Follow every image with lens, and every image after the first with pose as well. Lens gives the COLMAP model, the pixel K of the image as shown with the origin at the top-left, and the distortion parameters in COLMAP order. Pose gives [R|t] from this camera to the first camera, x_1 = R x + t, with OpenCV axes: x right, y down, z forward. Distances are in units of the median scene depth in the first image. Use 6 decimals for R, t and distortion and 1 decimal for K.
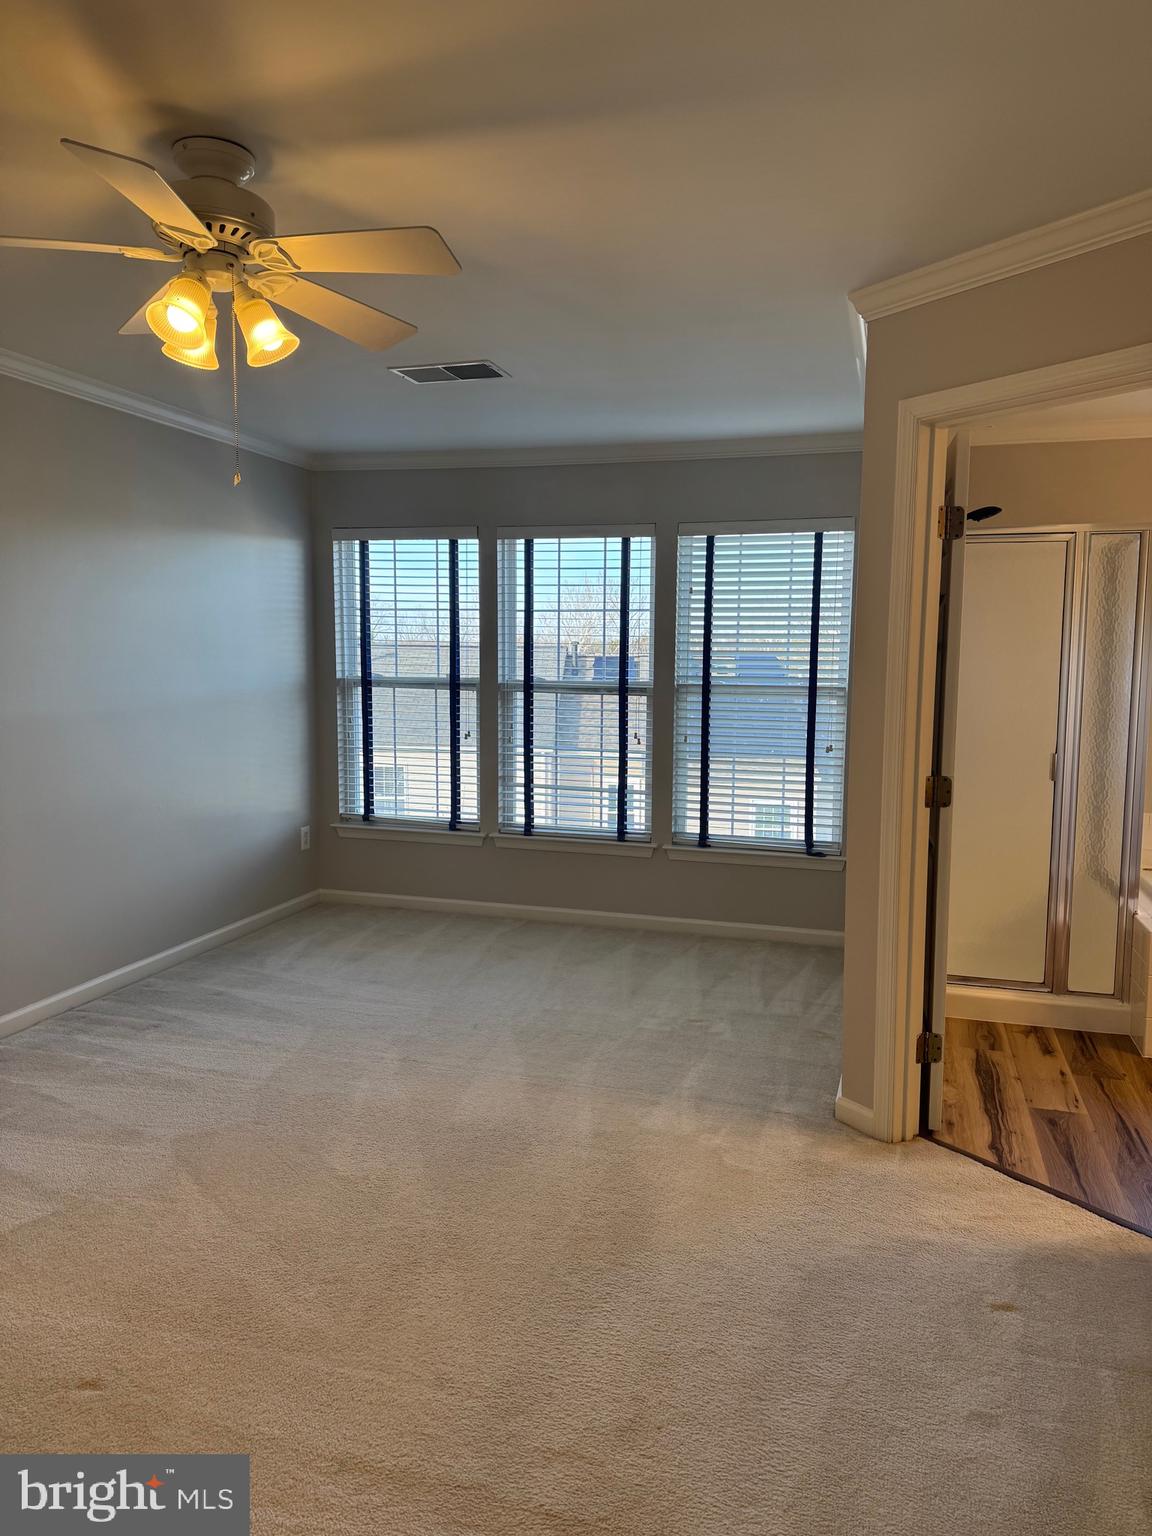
lens RADIAL K [[1066.0, 0, 585.9], [0, 1066.0, 752.4], [0, 0, 1]] dist [0.069527, -0.081717]
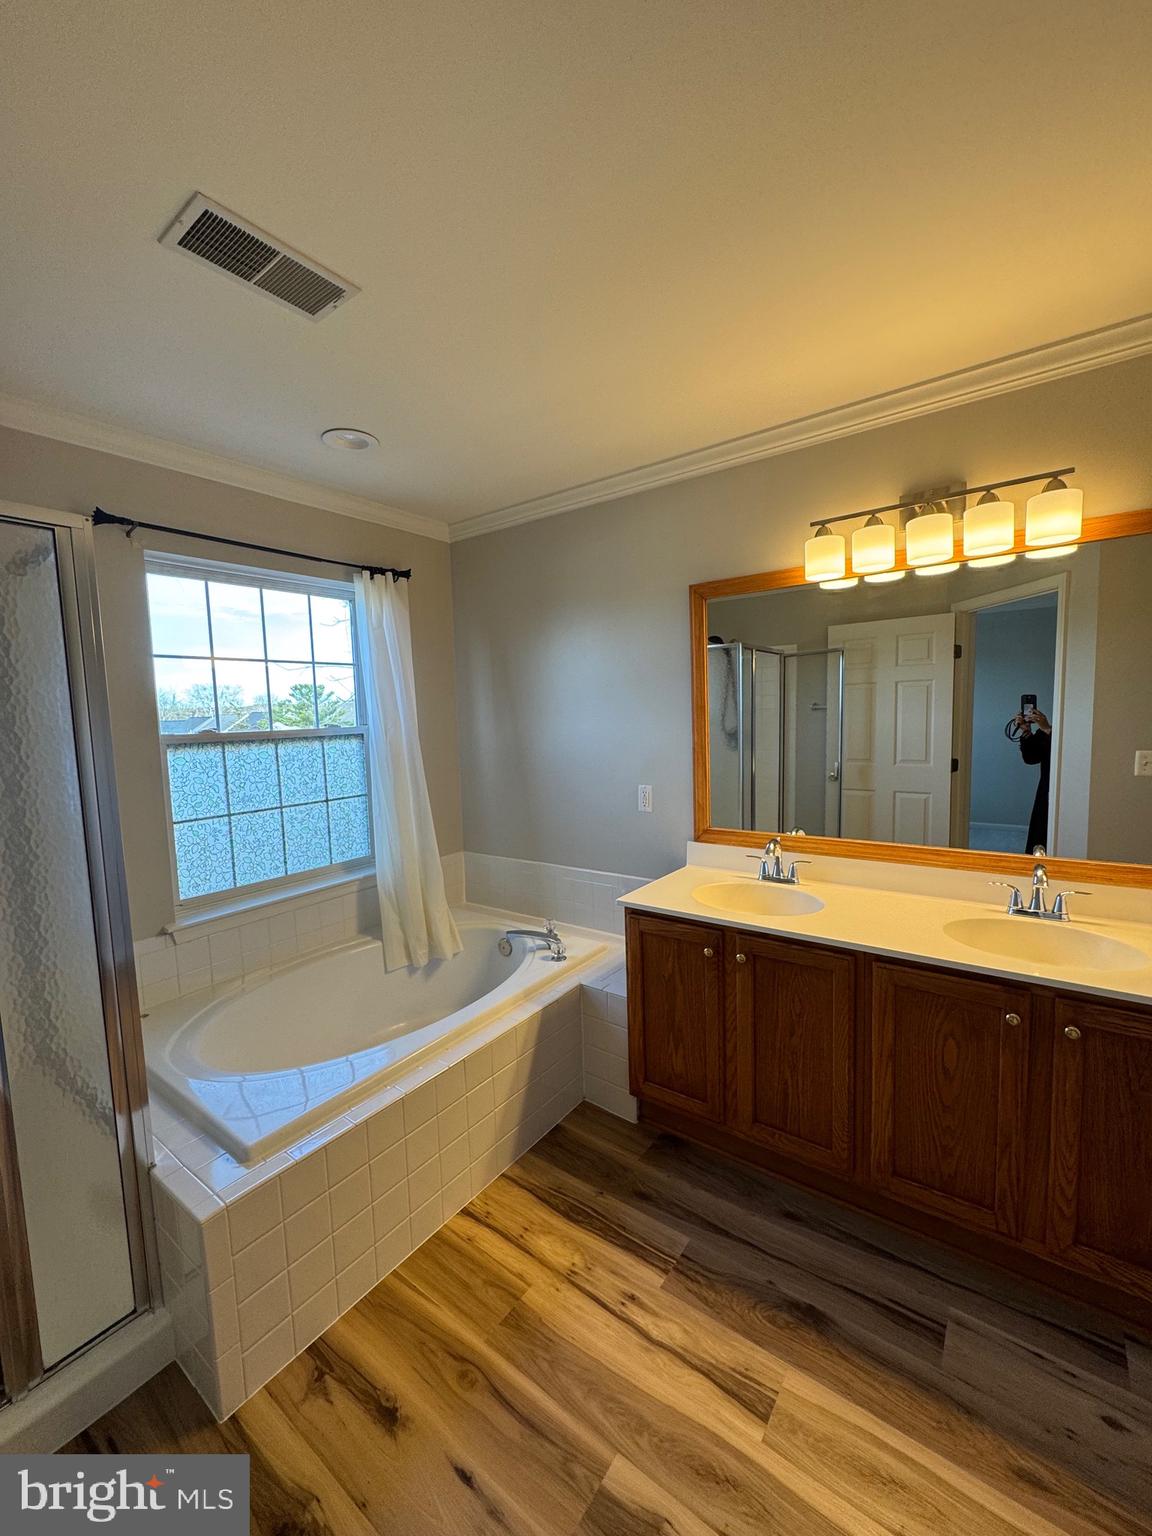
lens RADIAL K [[612.1, 0, 573.1], [0, 612.1, 767.6], [0, 0, 1]] dist [-0.005162, 0.001083]
pose [[0.345142, -0.104440, 0.932722, 0.370707], [0.129706, 0.989561, 0.062808, -0.079191], [-0.929545, 0.099302, 0.355085, 0.800472]]
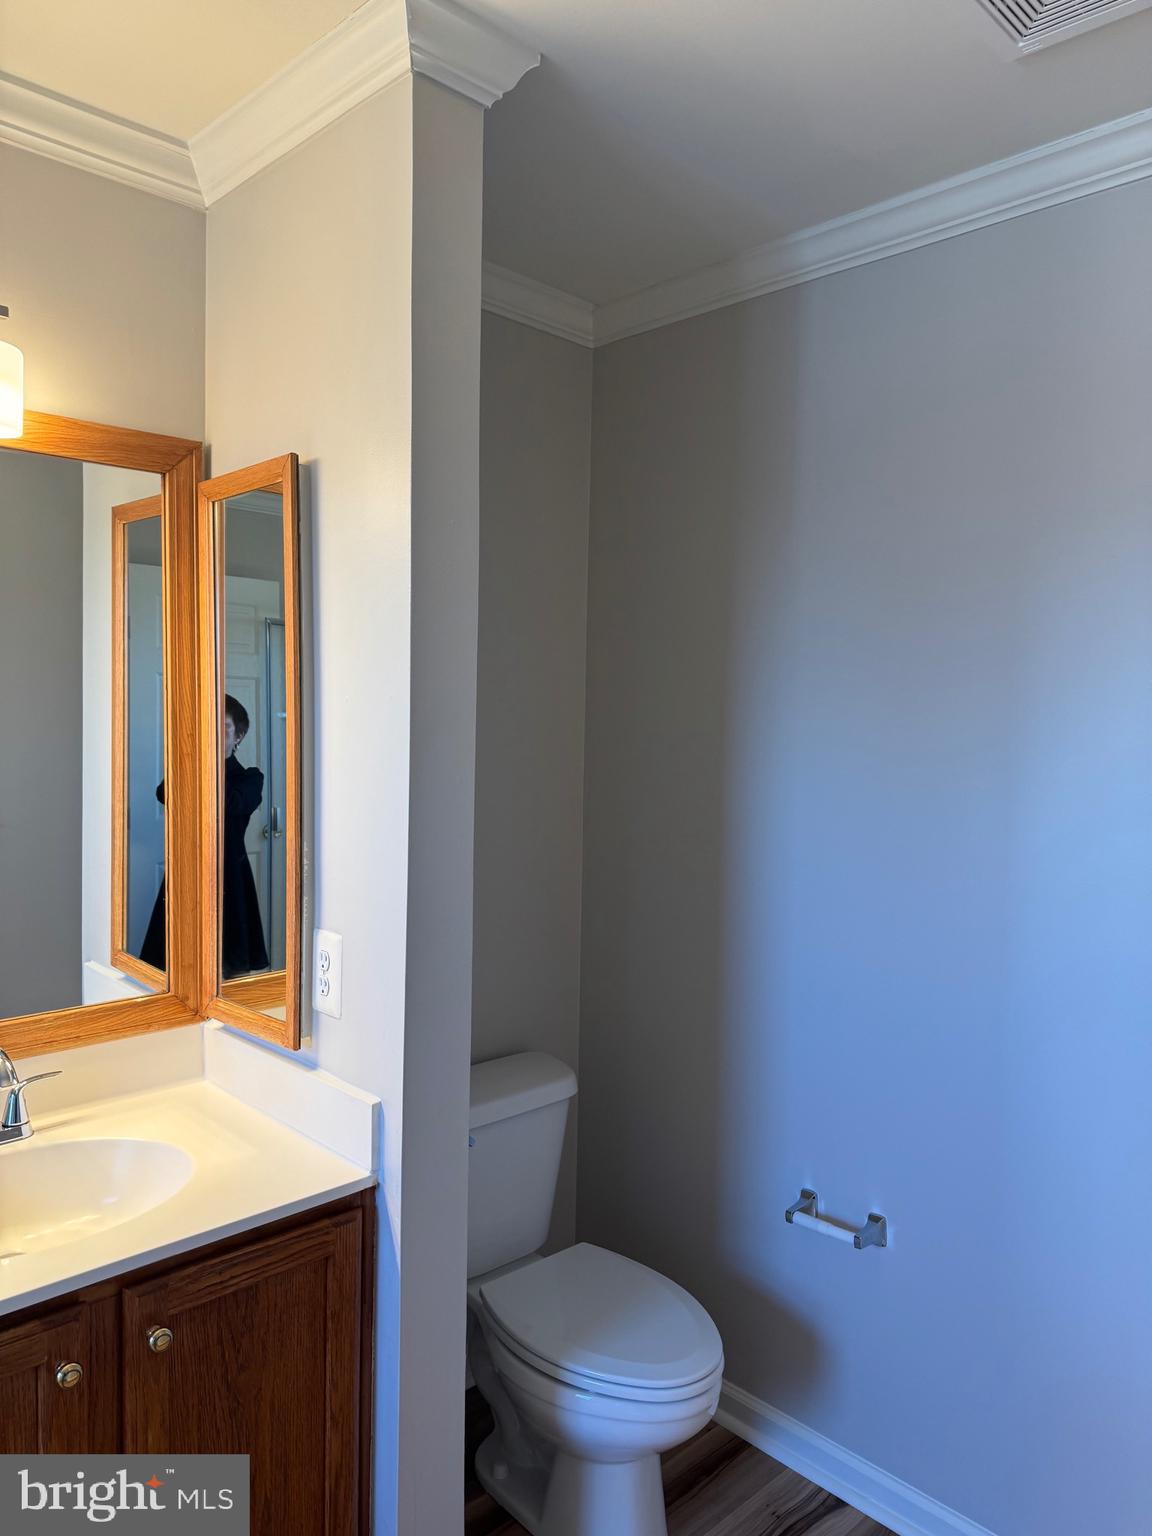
lens RADIAL K [[1066.0, 0, 575.0], [0, 1066.0, 773.4], [0, 0, 1]] dist [0.069527, -0.081717]
pose [[-0.870445, -0.052824, 0.489423, 0.532858], [0.022743, 0.988849, 0.147177, -0.096647], [-0.491739, 0.139241, -0.859537, 0.892243]]
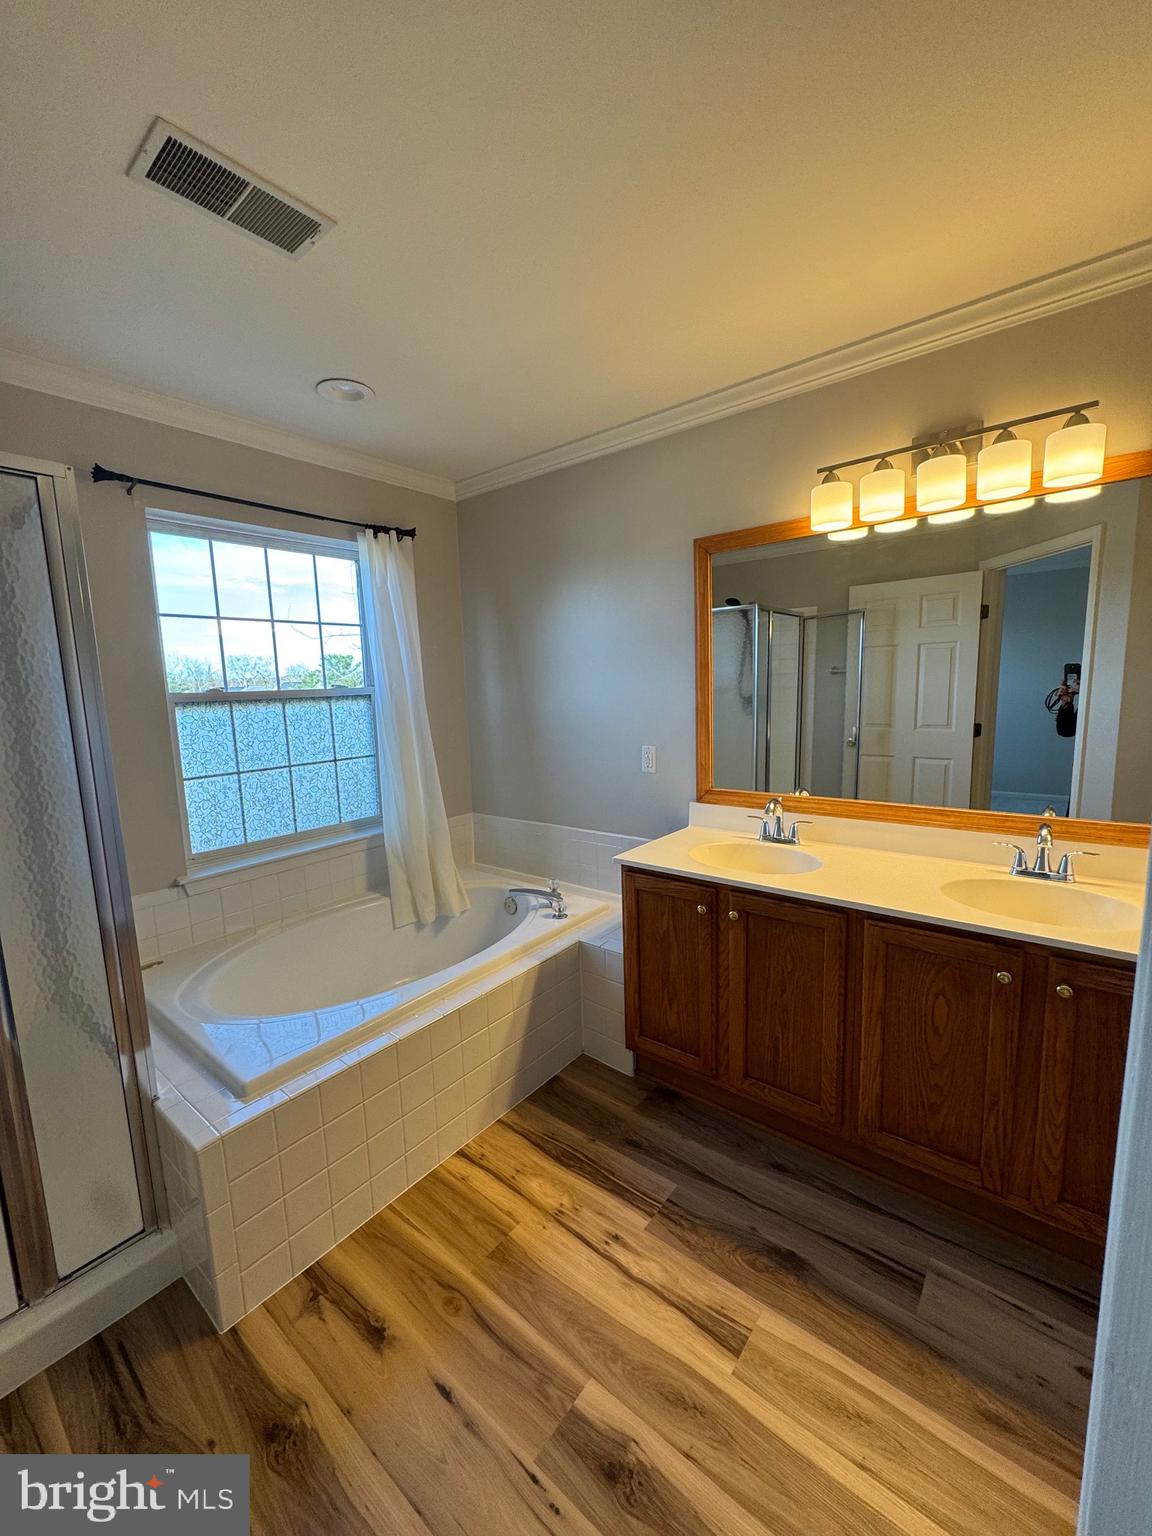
lens RADIAL K [[612.1, 0, 573.5], [0, 612.1, 766.9], [0, 0, 1]] dist [-0.005162, 0.001083]
pose [[0.384810, -0.146122, 0.911356, 0.383165], [0.128765, 0.986232, 0.103758, -0.061615], [-0.913970, 0.077424, 0.398327, 0.775002]]
